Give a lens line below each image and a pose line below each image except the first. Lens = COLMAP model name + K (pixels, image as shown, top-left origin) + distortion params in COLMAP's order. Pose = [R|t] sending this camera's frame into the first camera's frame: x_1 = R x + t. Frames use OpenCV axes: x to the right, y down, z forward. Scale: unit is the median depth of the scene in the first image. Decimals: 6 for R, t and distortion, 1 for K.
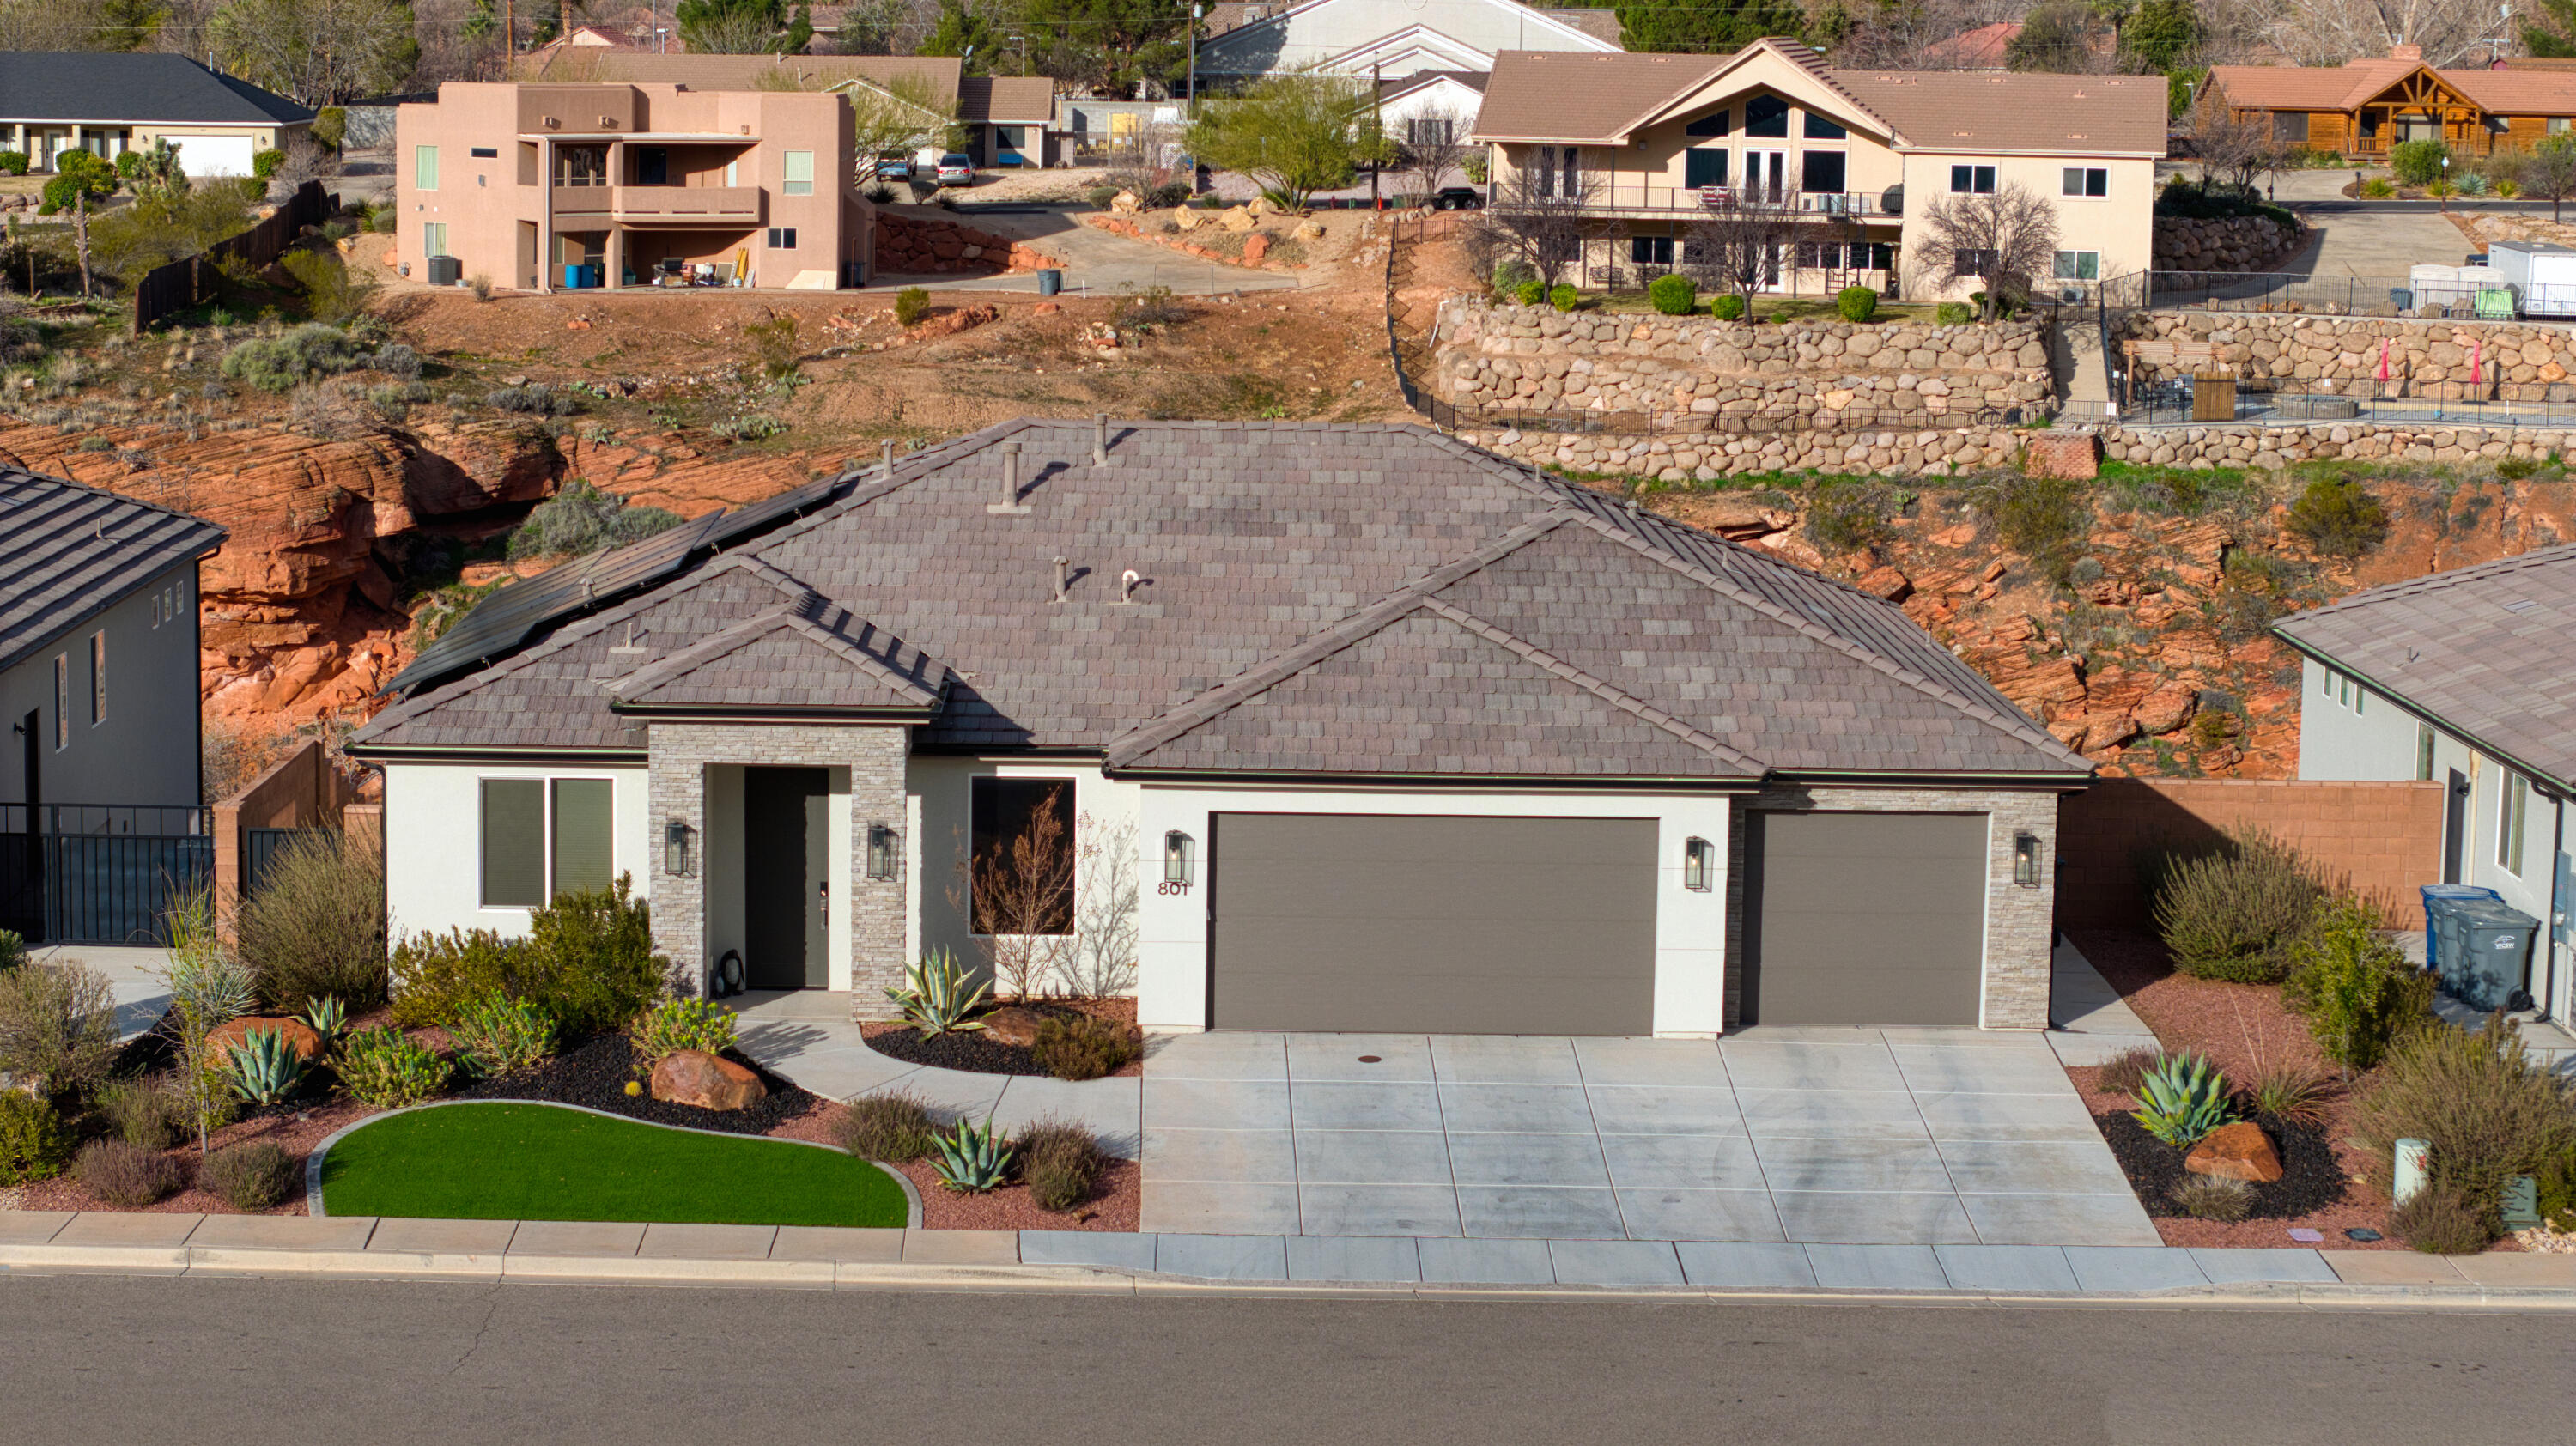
lens RADIAL K [[5346.3, 0, 1196.1], [0, 5346.3, 745.1], [0, 0, 1]] dist [-0.169050, 0.000000]
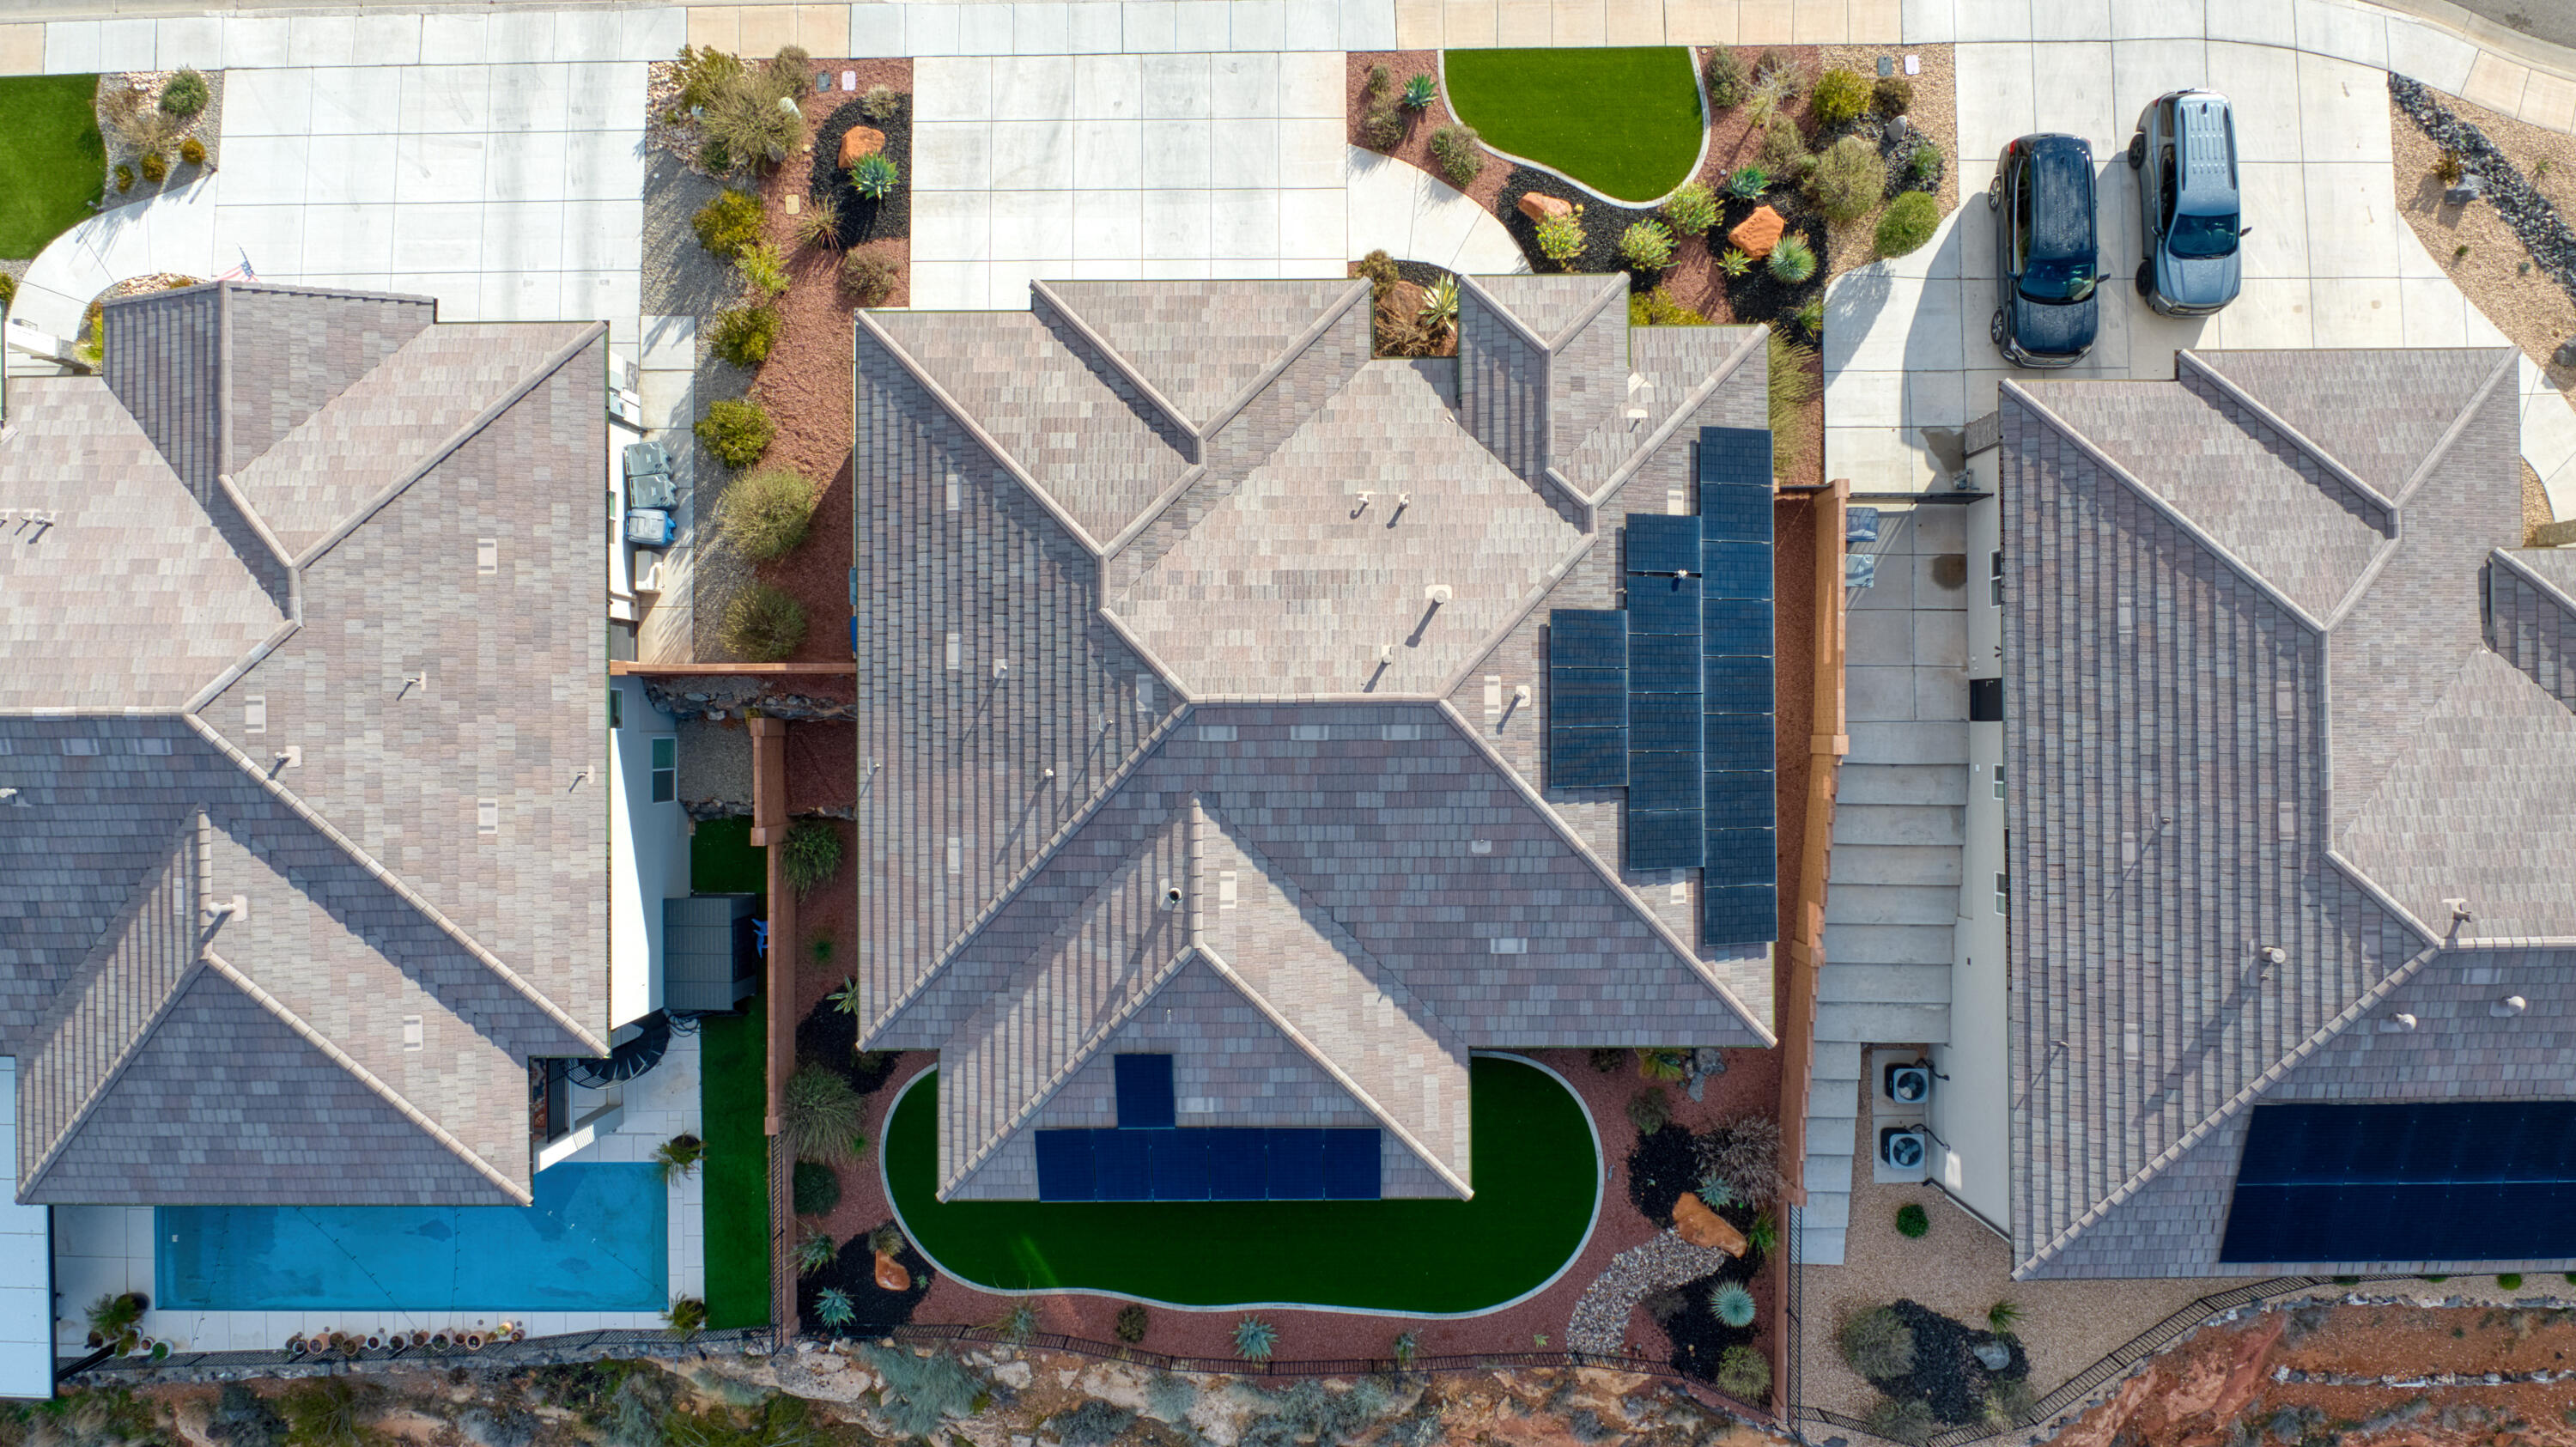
lens RADIAL K [[1714.8, 0, 1331.8], [0, 1714.8, 702.8], [0, 0, 1]] dist [-0.019505, 0.002365]
pose [[-0.999872, -0.001798, -0.015896, 0.002170], [-0.015552, -0.123648, 0.992204, -0.206088], [-0.003750, 0.992324, 0.123604, 0.350562]]
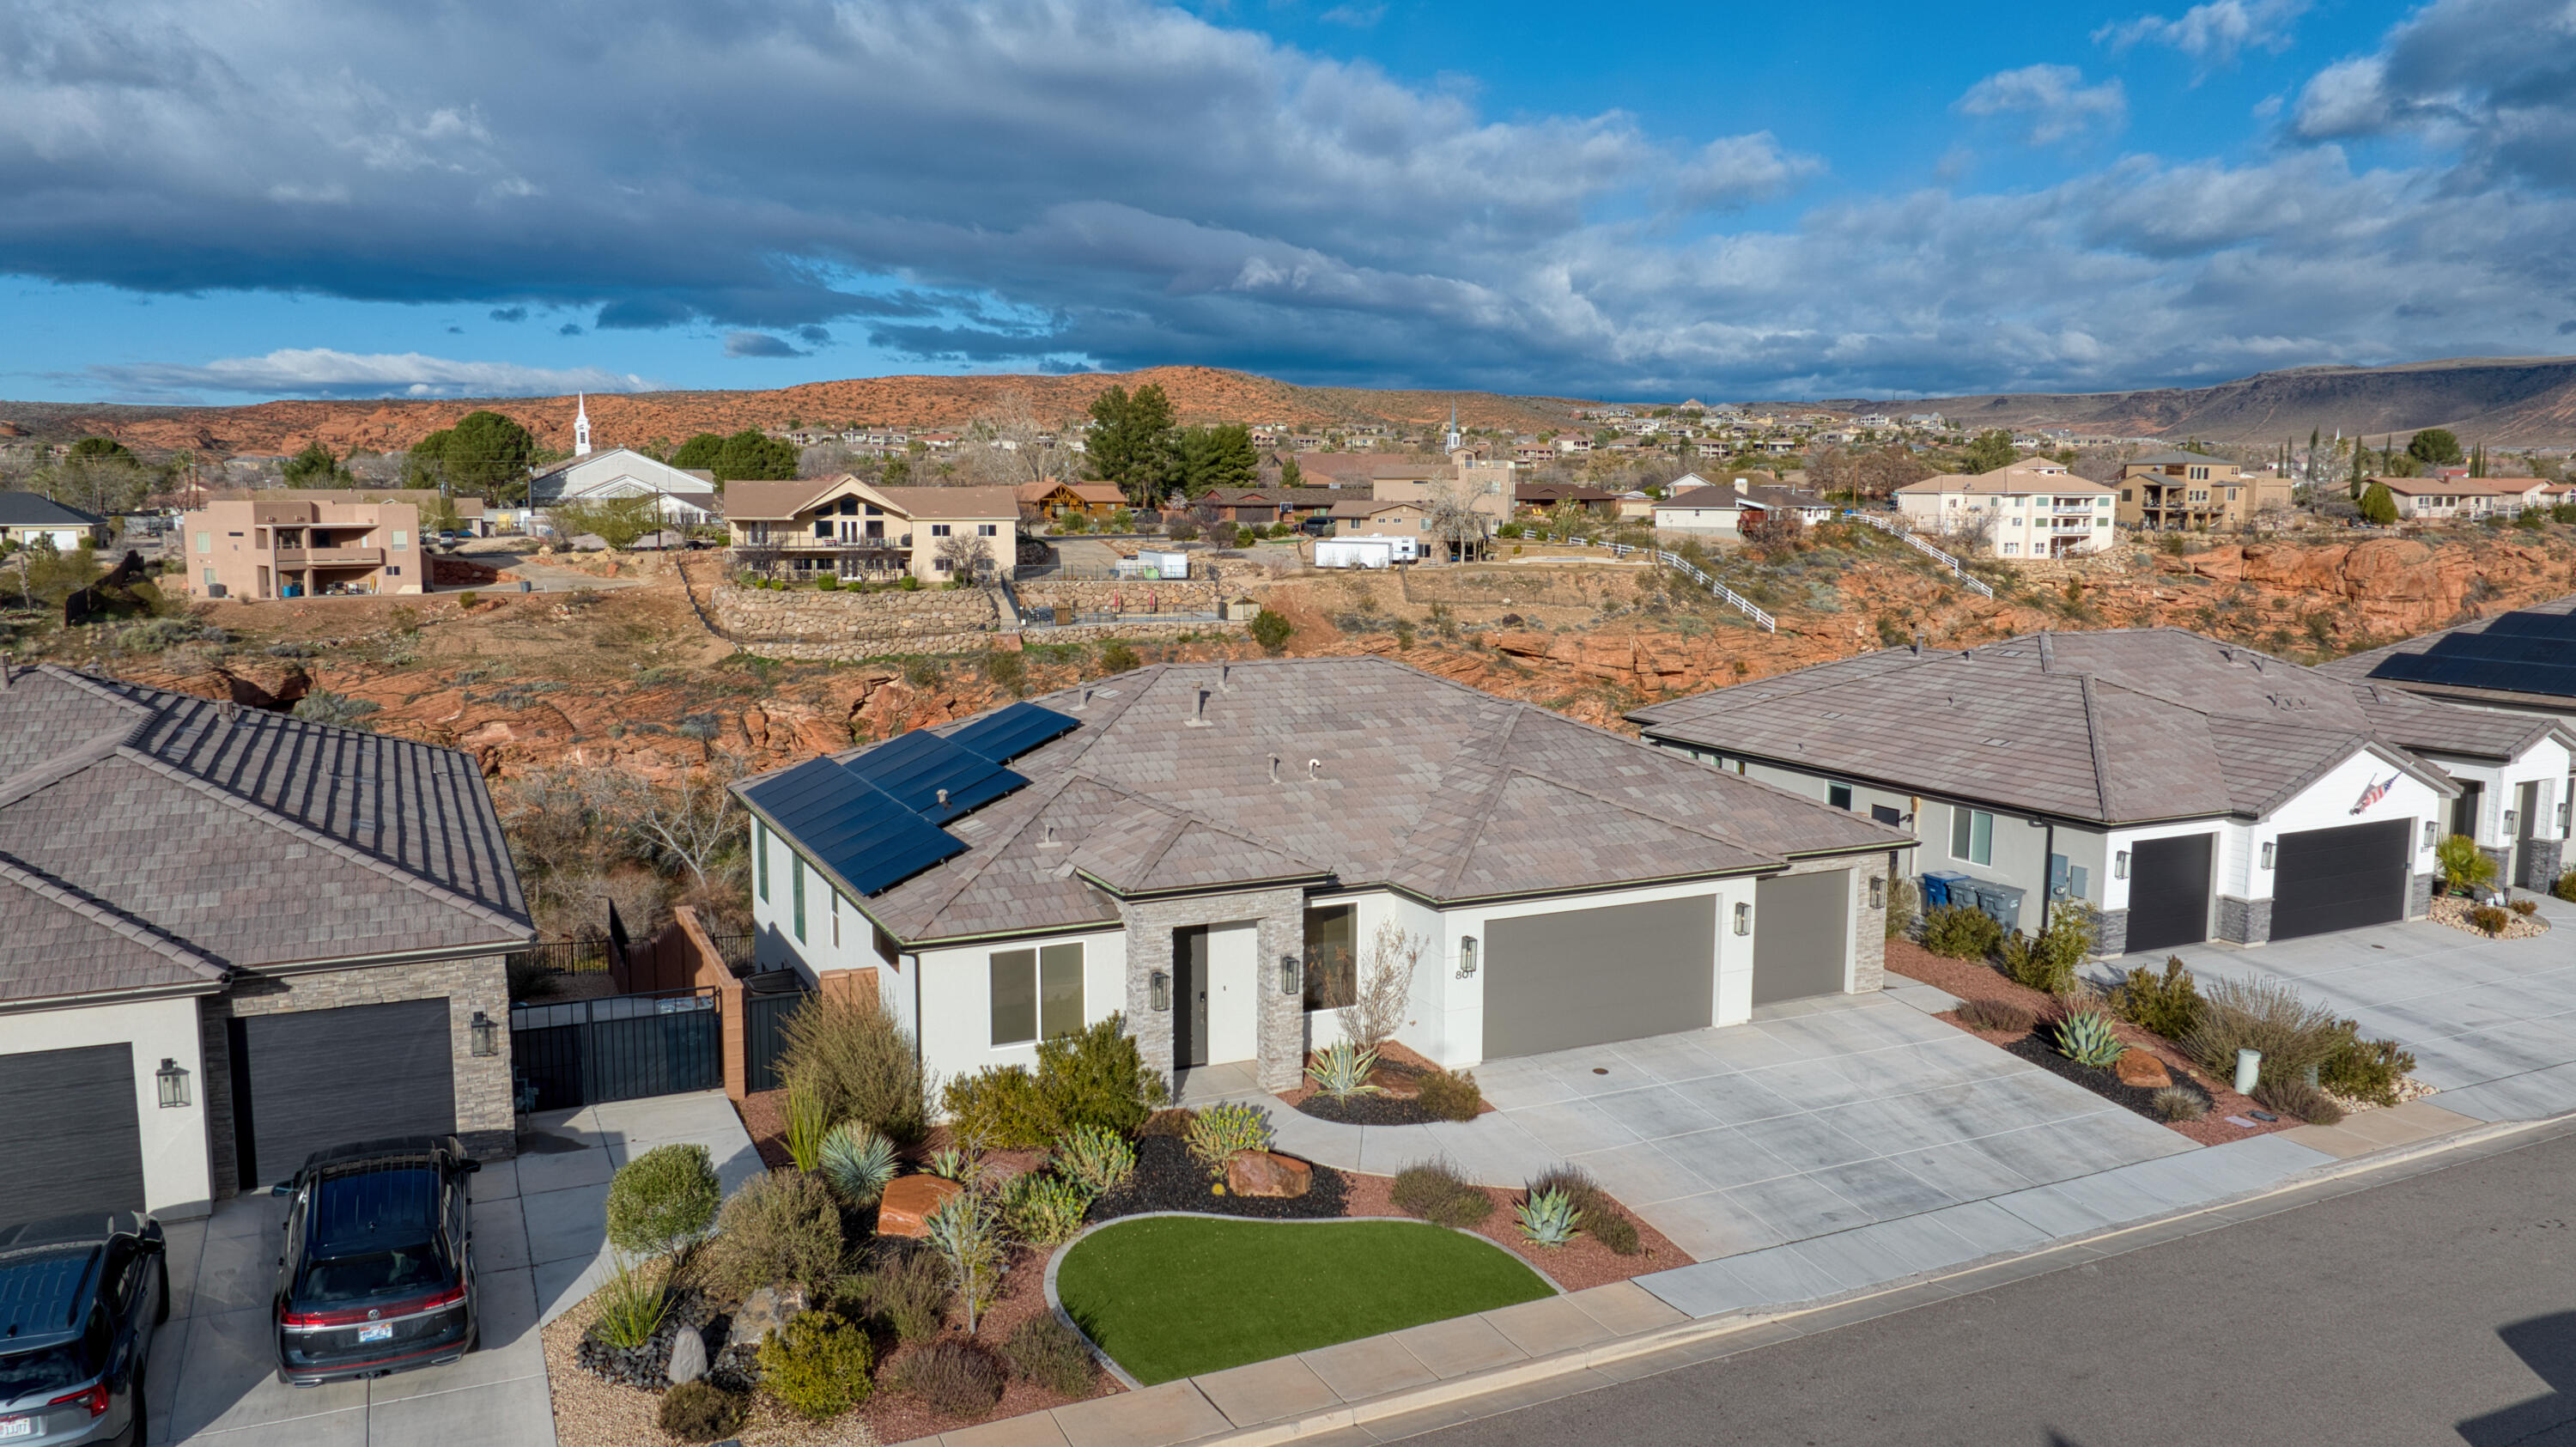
lens RADIAL K [[1862.7, 0, 1314.9], [0, 1862.7, 690.9], [0, 0, 1]] dist [0.006960, -0.043008]
pose [[0.897204, -0.059006, 0.437658, -0.088009], [0.068998, 0.997593, -0.006949, -0.017178], [-0.436194, 0.036432, 0.899115, 0.178376]]
